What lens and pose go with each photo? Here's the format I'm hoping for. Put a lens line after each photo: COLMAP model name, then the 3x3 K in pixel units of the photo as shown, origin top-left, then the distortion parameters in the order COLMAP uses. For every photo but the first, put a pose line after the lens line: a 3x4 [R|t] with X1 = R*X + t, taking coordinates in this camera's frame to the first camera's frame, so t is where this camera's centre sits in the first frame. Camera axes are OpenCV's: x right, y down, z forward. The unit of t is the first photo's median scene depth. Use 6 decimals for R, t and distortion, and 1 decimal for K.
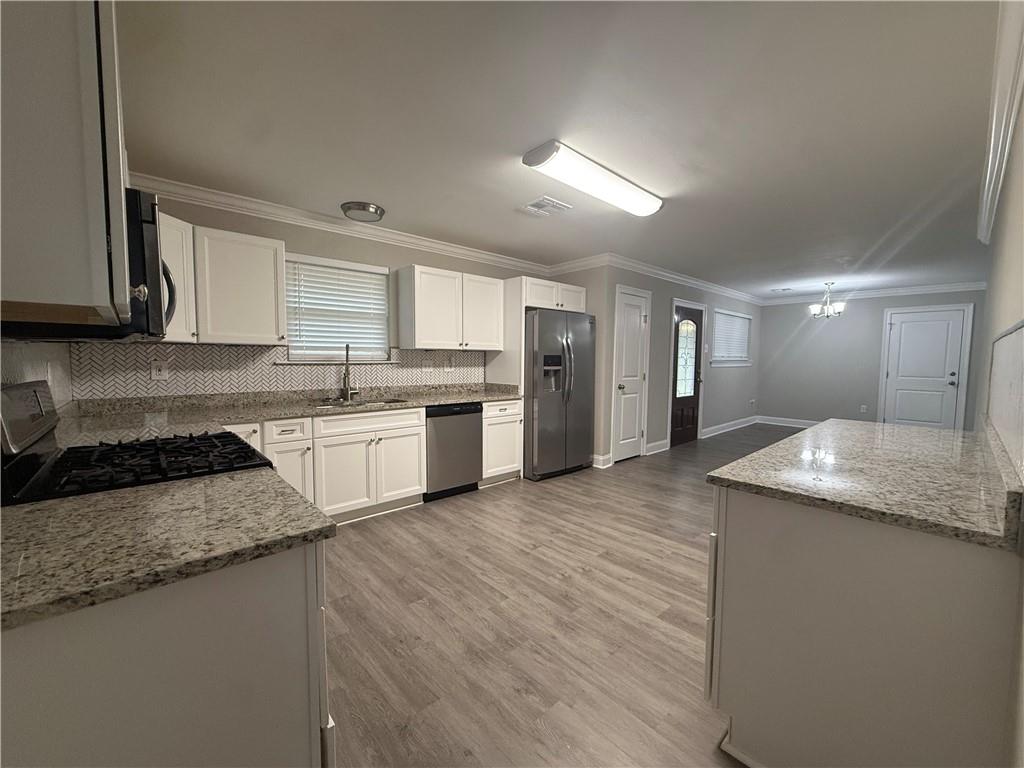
lens RADIAL K [[409.6, 0, 511.4], [0, 409.6, 386.9], [0, 0, 1]] dist [0.008344, 0.000058]
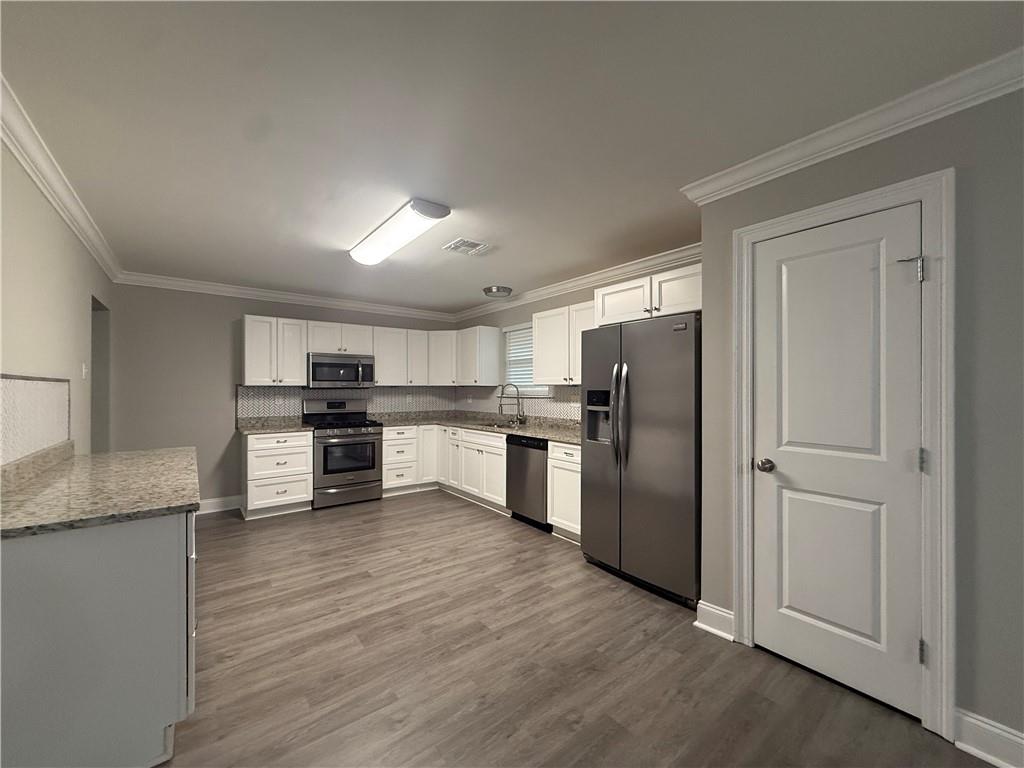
lens RADIAL K [[409.6, 0, 510.3], [0, 409.6, 387.7], [0, 0, 1]] dist [0.008344, 0.000058]
pose [[-0.081912, -0.007331, -0.996613, 0.976698], [-0.064731, 0.997901, -0.002020, -0.084712], [0.994535, 0.064346, -0.082215, 1.088311]]
